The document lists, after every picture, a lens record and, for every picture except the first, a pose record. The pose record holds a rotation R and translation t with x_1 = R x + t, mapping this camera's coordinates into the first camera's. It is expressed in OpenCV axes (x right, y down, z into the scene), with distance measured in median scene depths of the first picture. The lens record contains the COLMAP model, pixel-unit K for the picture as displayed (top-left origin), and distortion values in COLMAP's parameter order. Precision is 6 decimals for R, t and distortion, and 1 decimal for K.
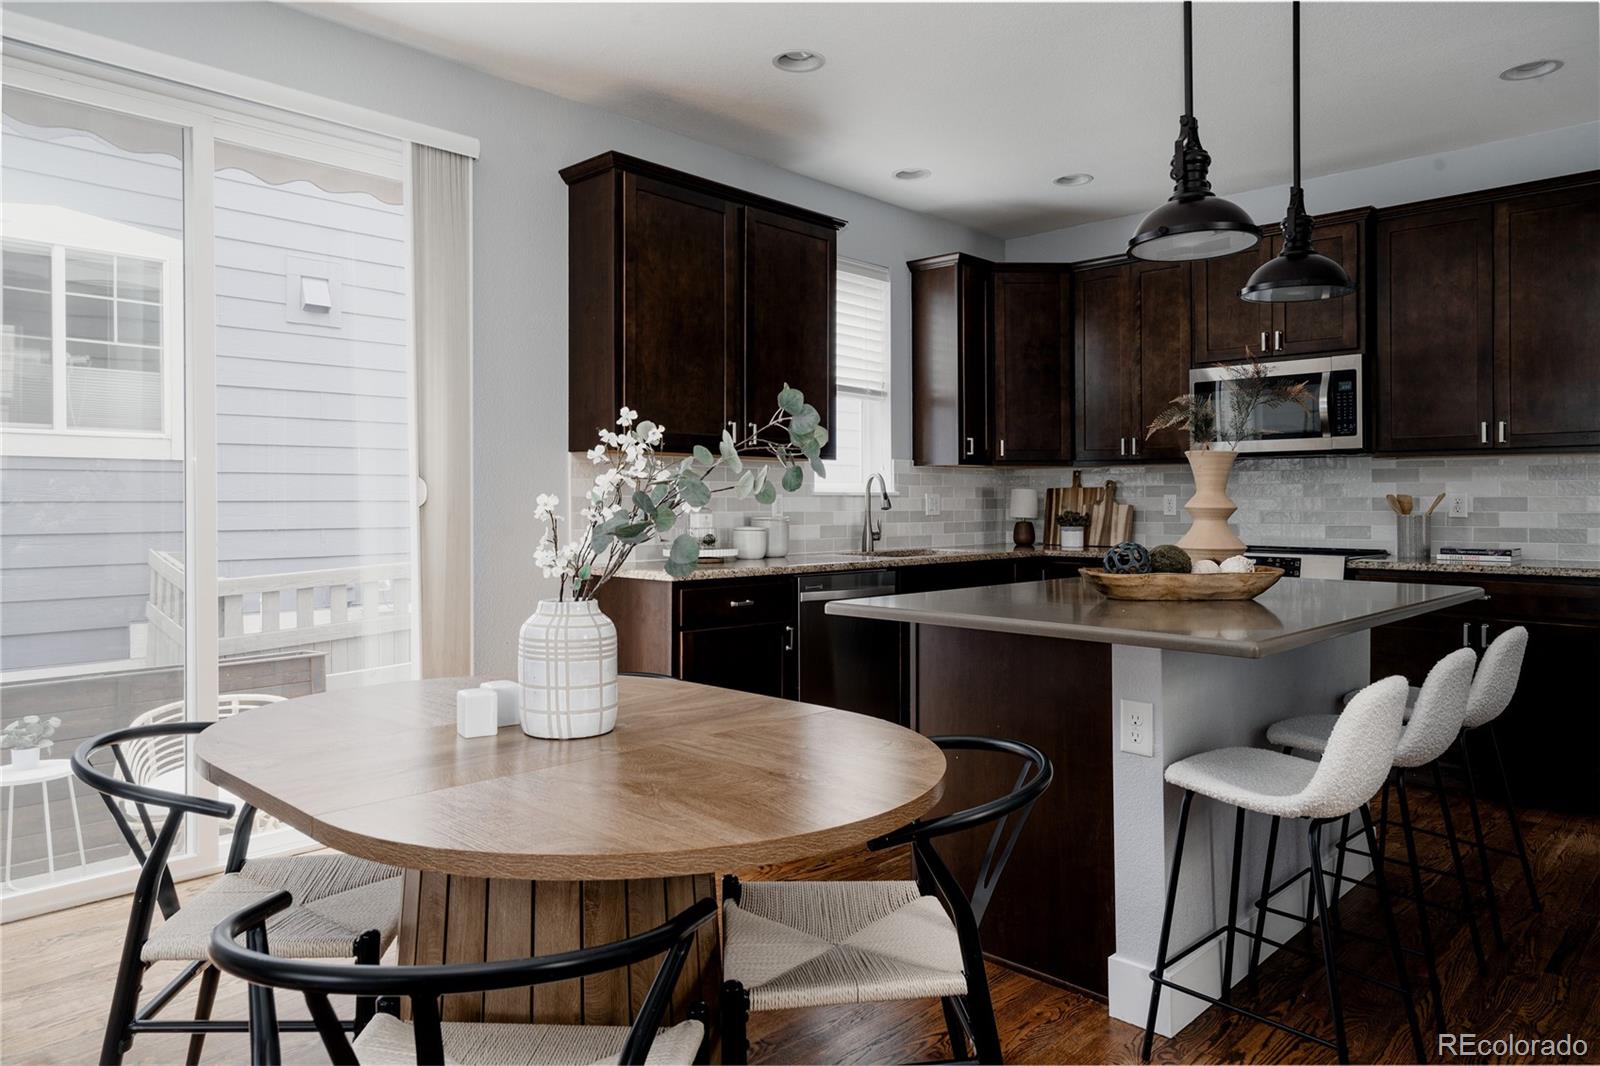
lens RADIAL K [[1082.8, 0, 806.7], [0, 1082.8, 504.4], [0, 0, 1]] dist [-0.009414, -0.001703]
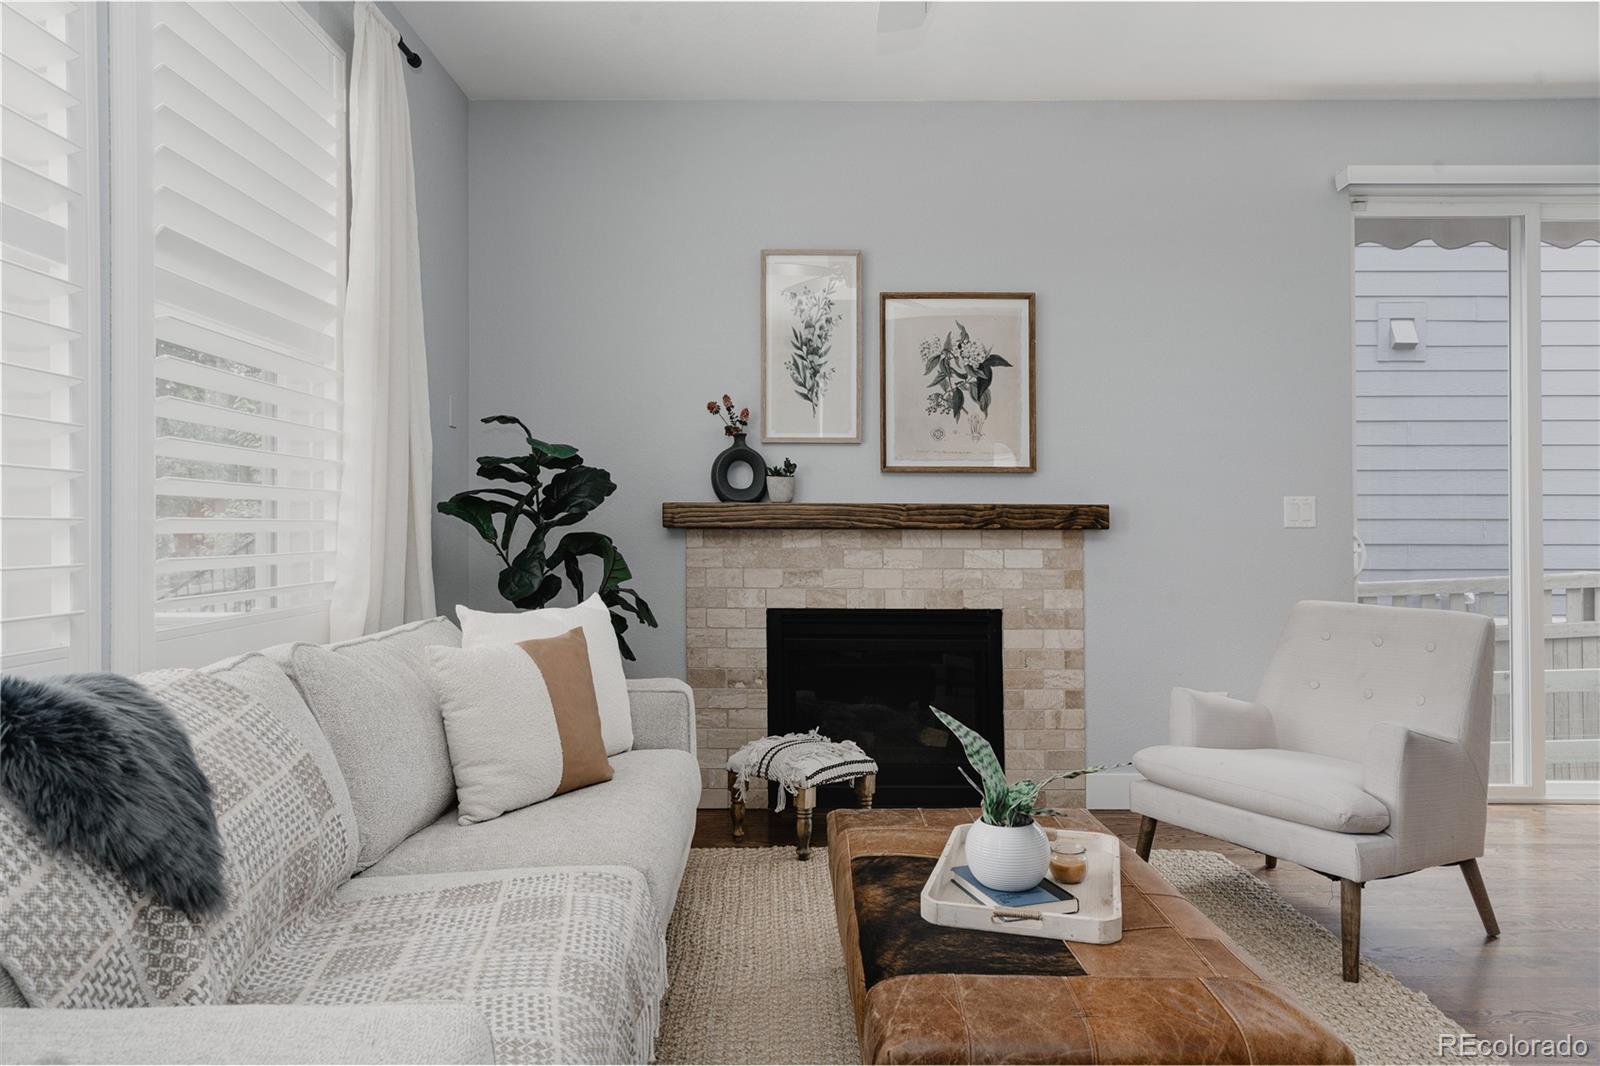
lens RADIAL K [[1036.0, 0, 766.2], [0, 1036.0, 525.0], [0, 0, 1]] dist [0.006969, 0.002575]
pose [[0.683534, -0.000666, -0.729918, -0.181588], [-0.005391, 0.999968, -0.005962, 0.019310], [0.729899, 0.008010, 0.683508, -0.316107]]
